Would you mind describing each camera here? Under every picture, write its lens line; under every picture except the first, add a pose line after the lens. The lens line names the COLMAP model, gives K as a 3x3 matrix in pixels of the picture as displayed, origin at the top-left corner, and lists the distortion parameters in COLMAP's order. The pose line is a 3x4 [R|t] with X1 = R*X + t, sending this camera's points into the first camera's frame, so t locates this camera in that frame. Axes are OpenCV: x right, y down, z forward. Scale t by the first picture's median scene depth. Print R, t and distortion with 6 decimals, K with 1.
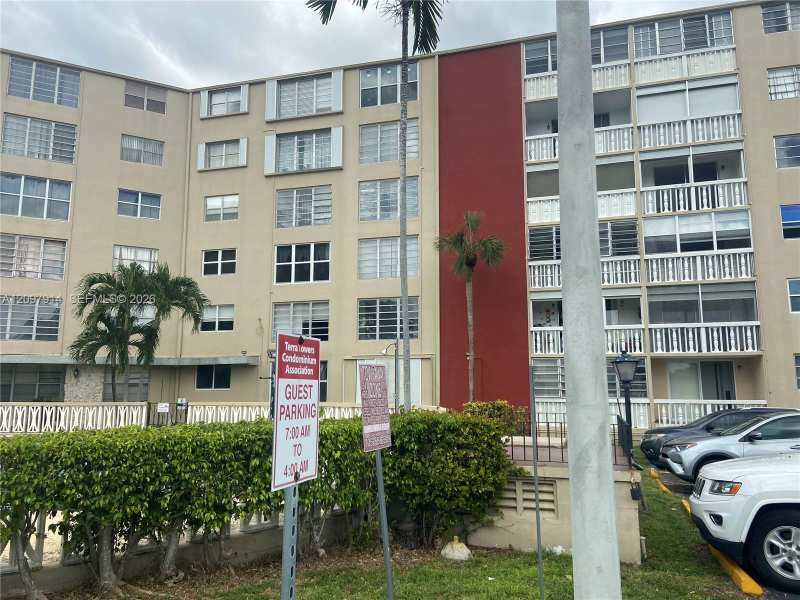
lens RADIAL K [[581.7, 0, 400.0], [0, 581.7, 300.0], [0, 0, 1]] dist [0.130106, -0.170610]
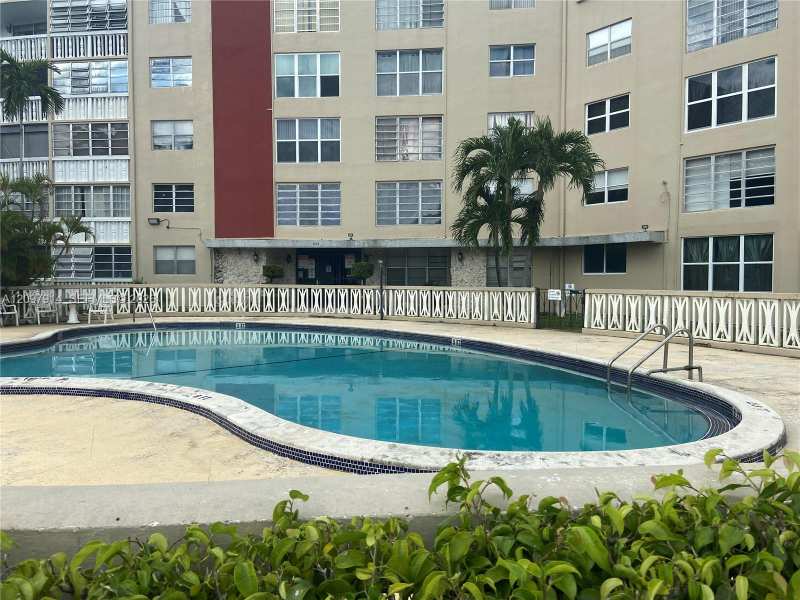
lens RADIAL K [[581.7, 0, 400.0], [0, 581.7, 300.0], [0, 0, 1]] dist [0.130106, -0.170610]
pose [[0.825343, 0.022200, -0.564196, -0.090029], [0.085370, 0.982833, 0.163557, 0.028503], [0.558141, -0.183155, 0.809279, 0.168617]]
